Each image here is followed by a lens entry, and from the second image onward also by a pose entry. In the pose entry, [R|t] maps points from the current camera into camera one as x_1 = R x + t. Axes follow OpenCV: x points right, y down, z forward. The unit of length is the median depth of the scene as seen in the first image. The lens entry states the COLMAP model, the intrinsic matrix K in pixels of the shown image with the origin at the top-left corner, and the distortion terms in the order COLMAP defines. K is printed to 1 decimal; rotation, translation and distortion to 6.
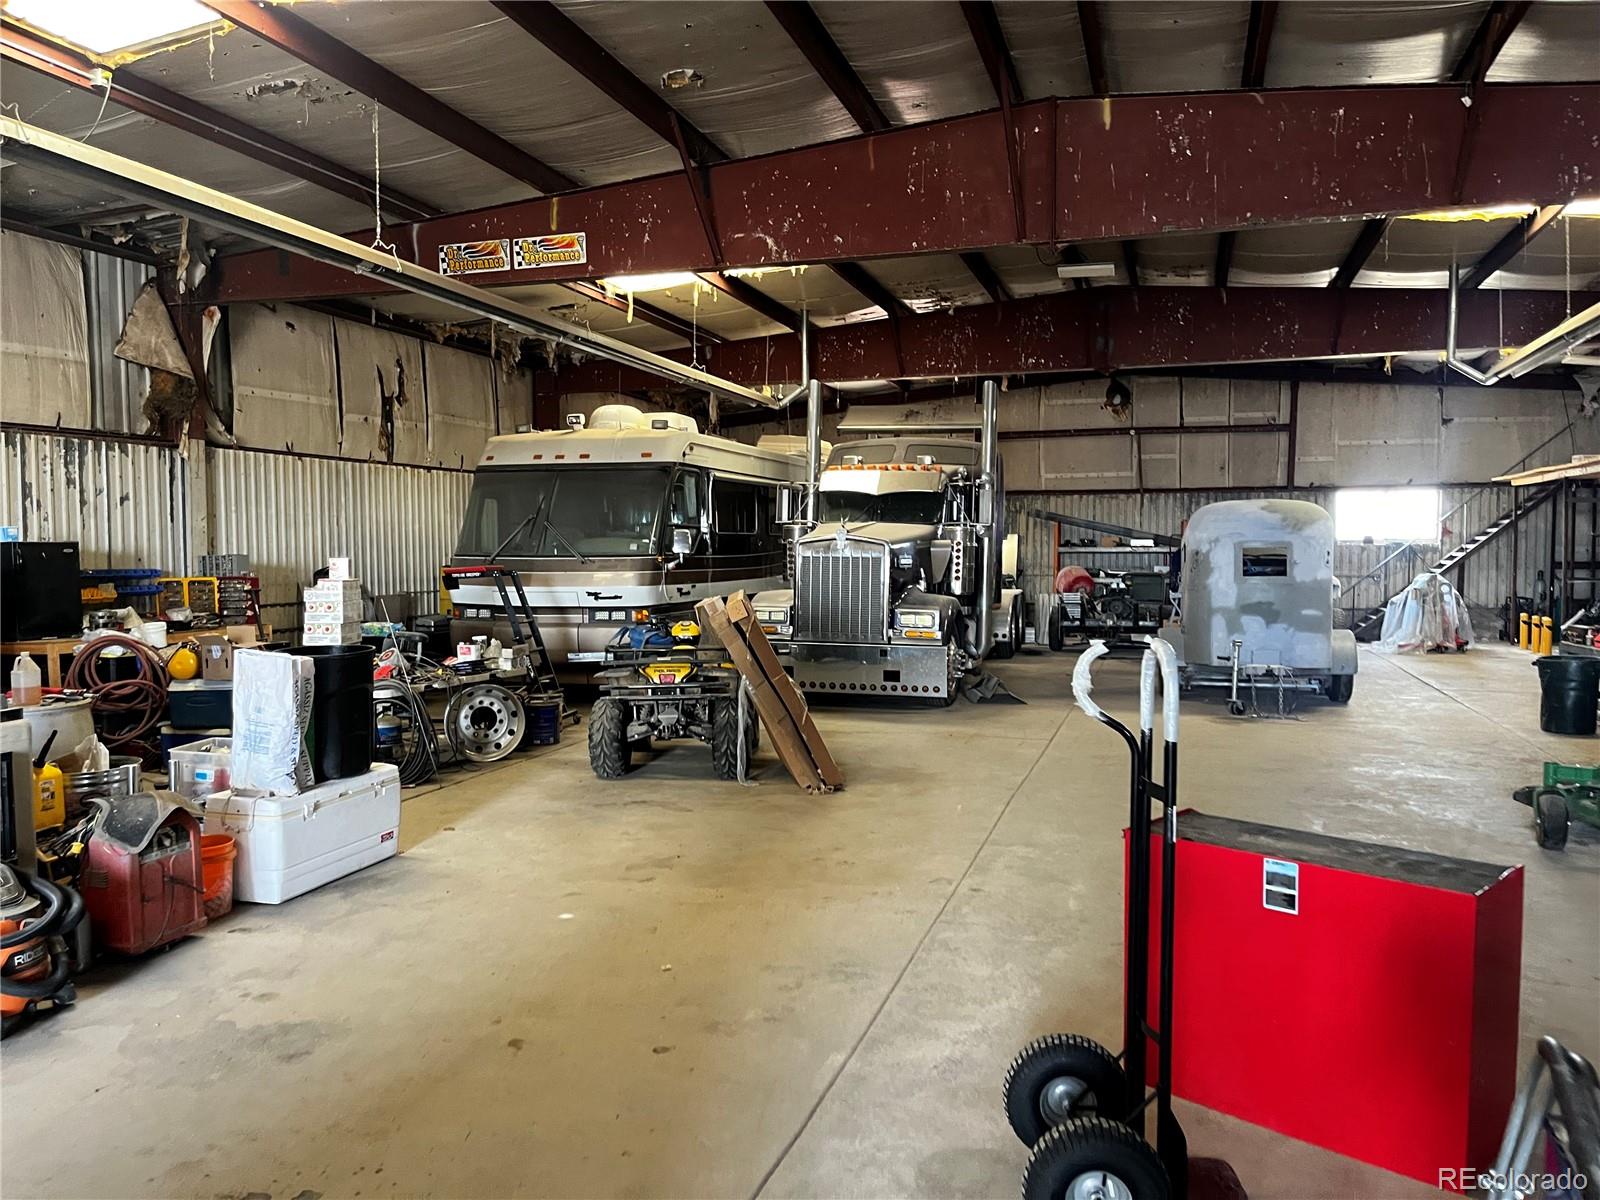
lens RADIAL K [[1201.8, 0, 800.0], [0, 1201.8, 600.0], [0, 0, 1]] dist [0.252364, -0.517383]
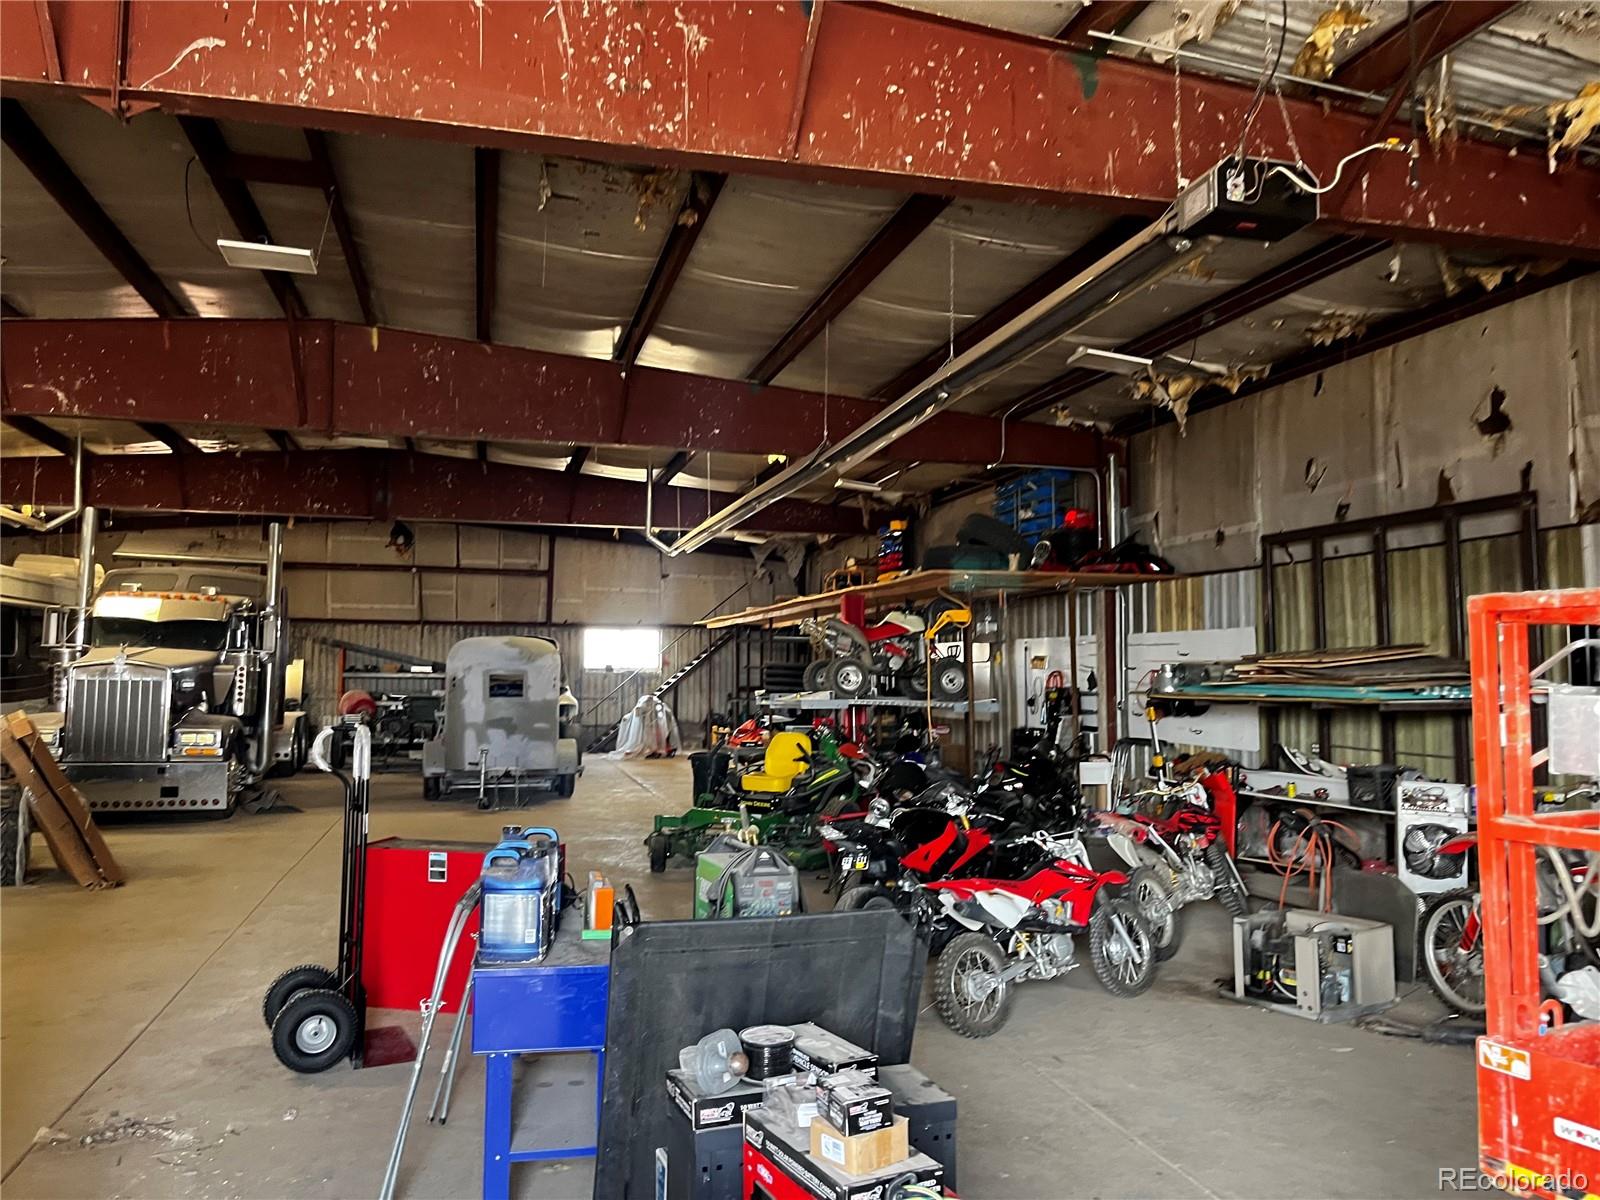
lens RADIAL K [[1199.4, 0, 800.0], [0, 1199.4, 600.0], [0, 0, 1]] dist [0.083766, -0.109540]
pose [[0.845897, 0.039291, 0.531897, -0.025861], [0.015742, 0.995009, -0.098537, 0.006894], [-0.533114, 0.091725, 0.841056, -0.180384]]
